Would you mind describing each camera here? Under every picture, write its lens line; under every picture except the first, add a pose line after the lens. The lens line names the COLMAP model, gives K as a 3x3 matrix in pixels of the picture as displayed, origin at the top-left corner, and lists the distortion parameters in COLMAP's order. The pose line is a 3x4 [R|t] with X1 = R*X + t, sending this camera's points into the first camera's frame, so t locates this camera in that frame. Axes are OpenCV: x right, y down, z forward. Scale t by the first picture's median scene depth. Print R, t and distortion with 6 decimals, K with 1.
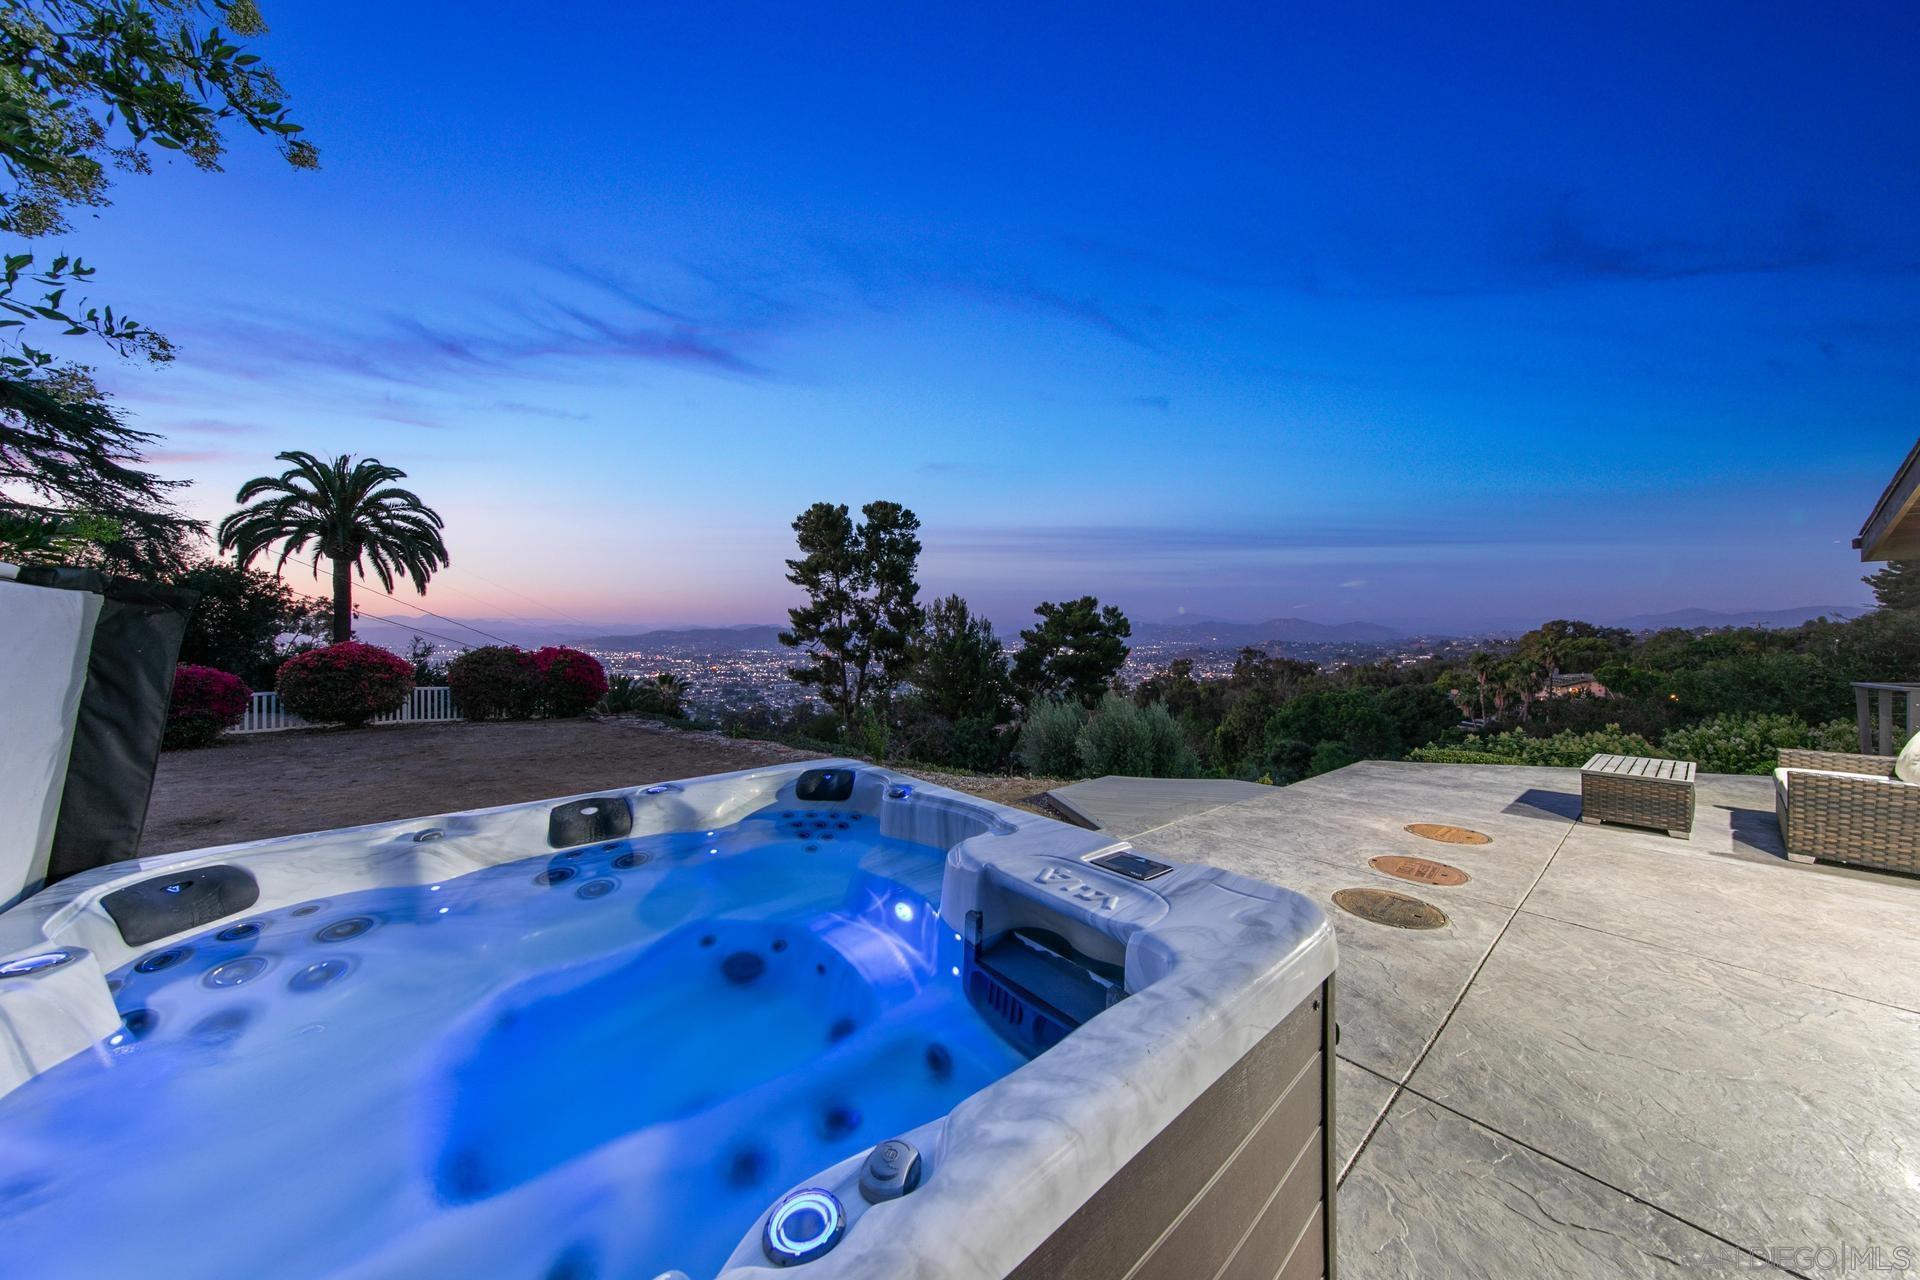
lens RADIAL K [[598.3, 0, 967.3], [0, 598.3, 641.4], [0, 0, 1]] dist [0.006167, 0.000048]
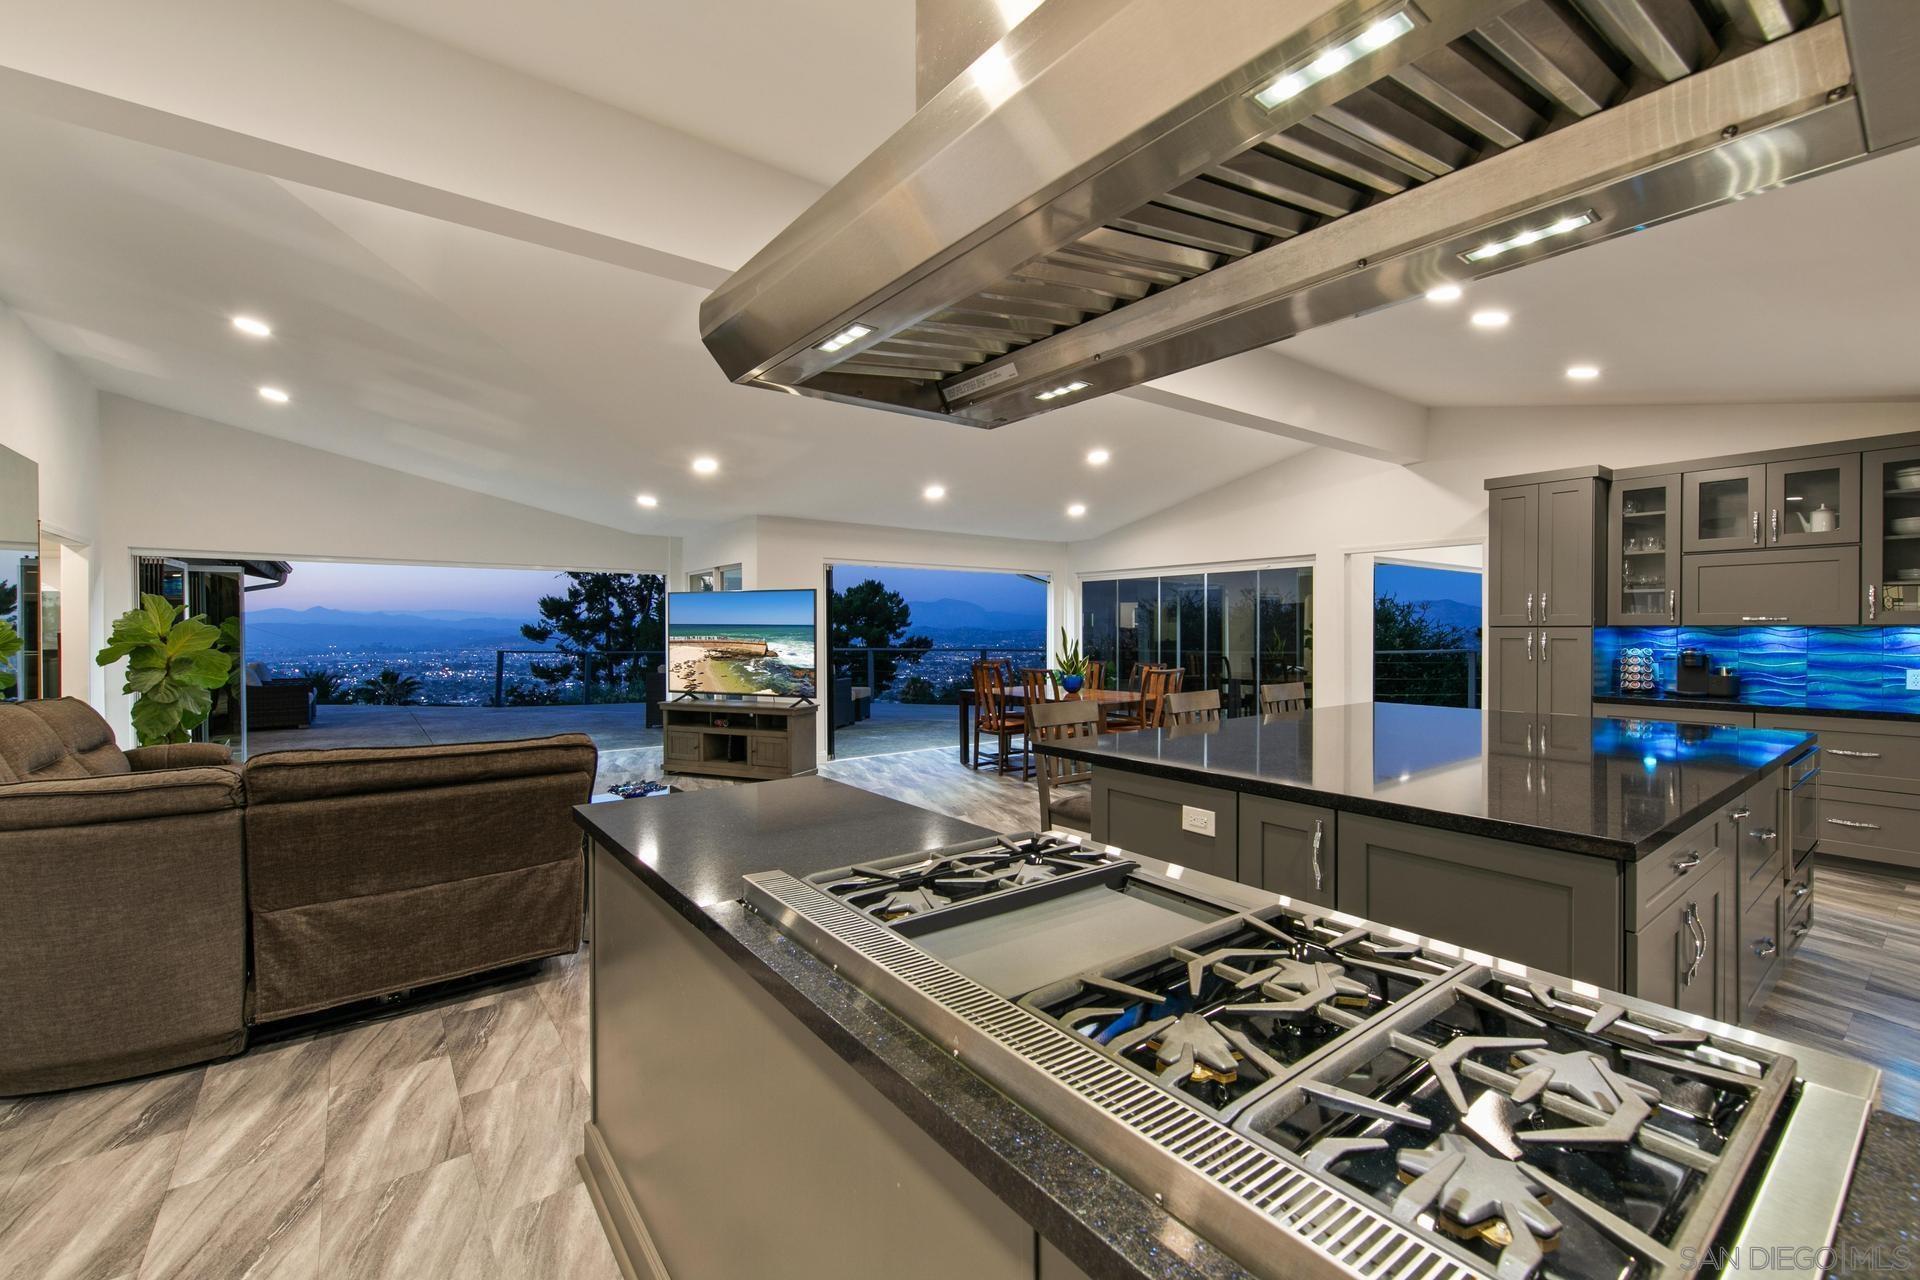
lens RADIAL K [[802.8, 0, 965.8], [0, 802.8, 630.2], [0, 0, 1]] dist [-0.001882, -0.000675]
pose [[0.998968, -0.009620, -0.044379, 0.705773], [0.009365, 0.999939, -0.005938, 0.010330], [0.044434, 0.005516, 0.998997, -0.291265]]
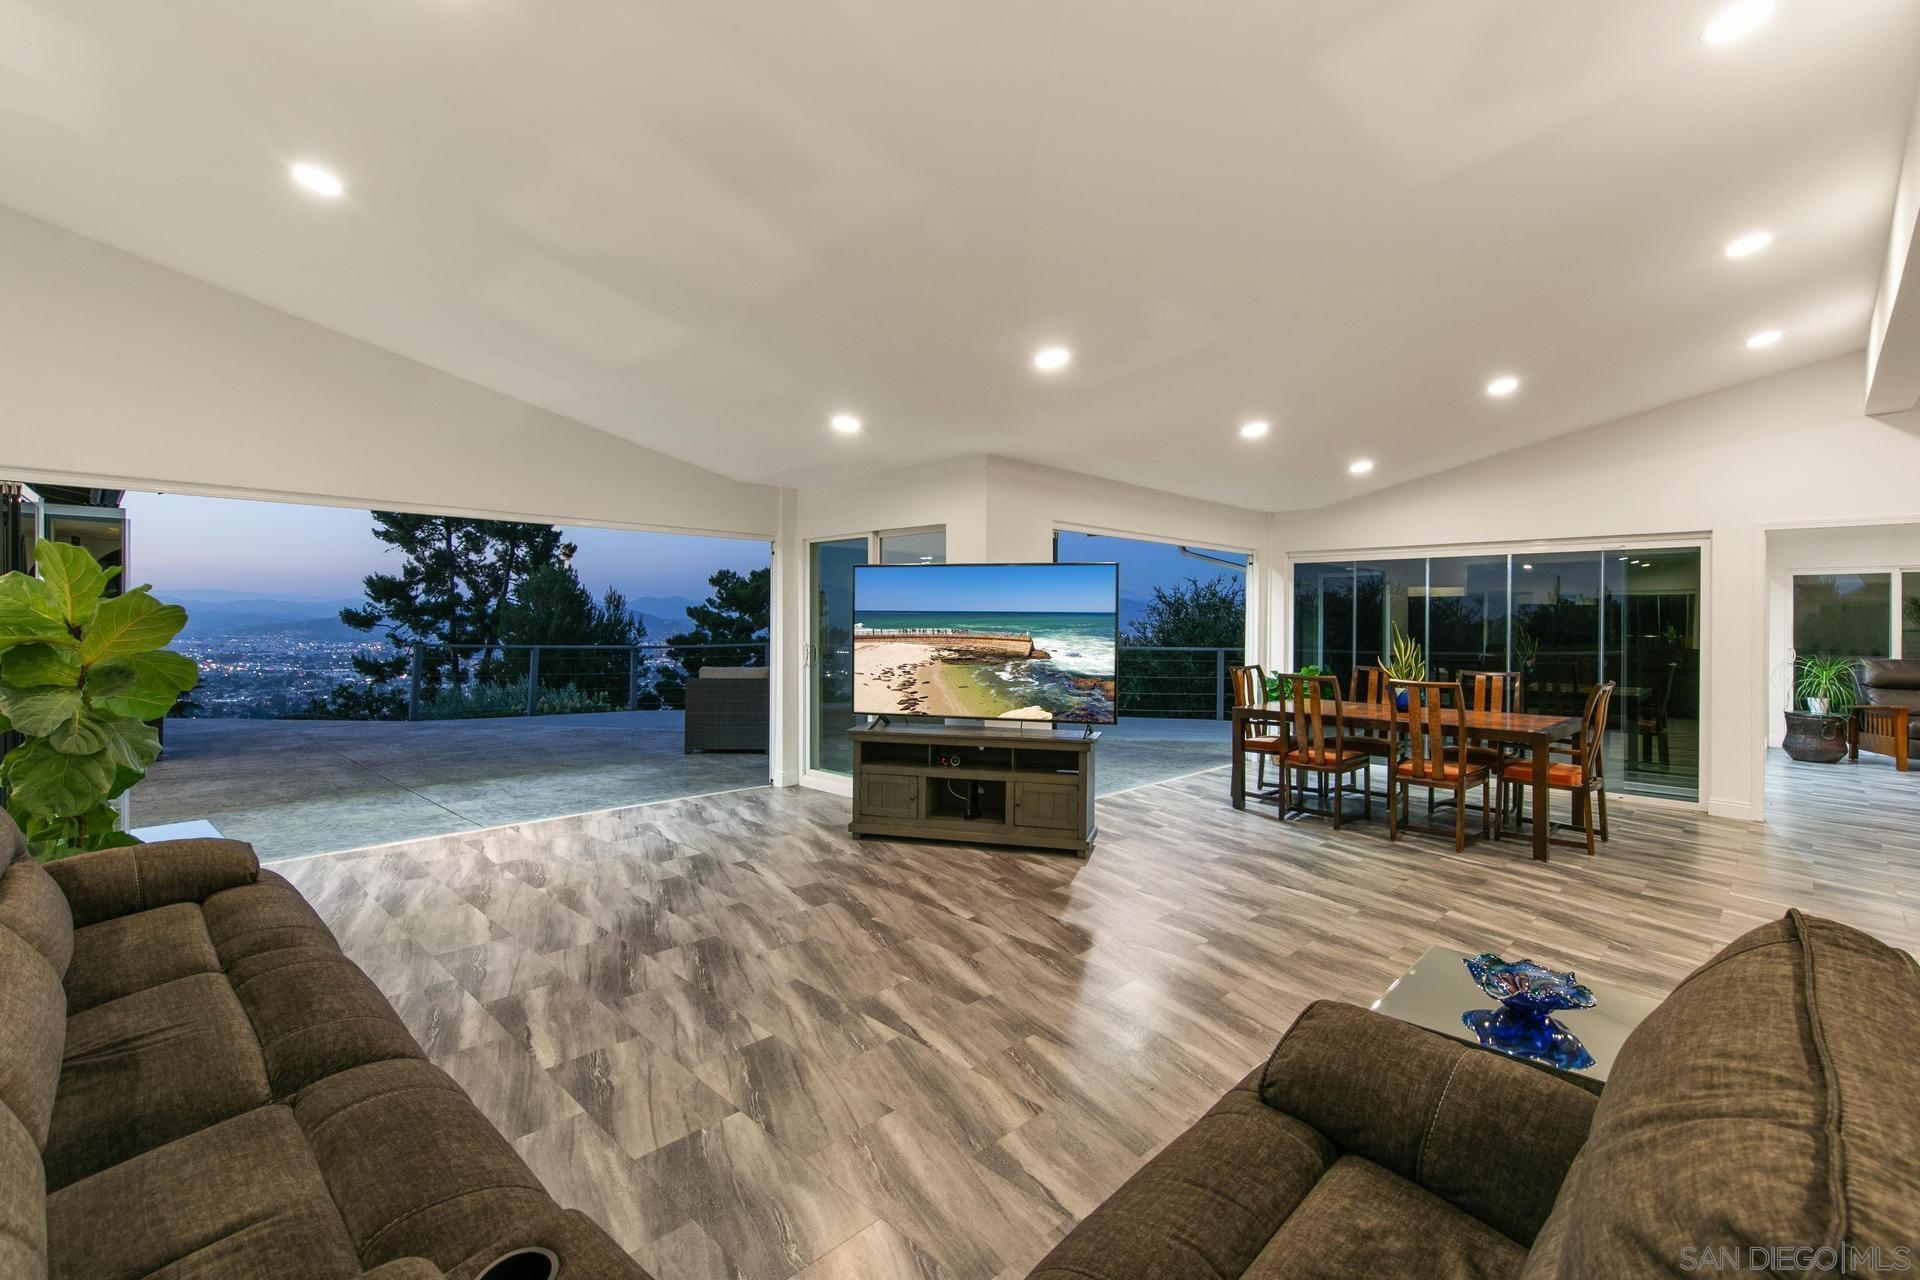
lens RADIAL K [[872.1, 0, 970.1], [0, 872.1, 621.2], [0, 0, 1]] dist [-0.001273, 0.000914]
pose [[0.995091, 0.000234, 0.098961, 0.599225], [0.000280, 0.999987, -0.005176, 0.008892], [-0.098961, 0.005178, 0.995078, -0.223032]]
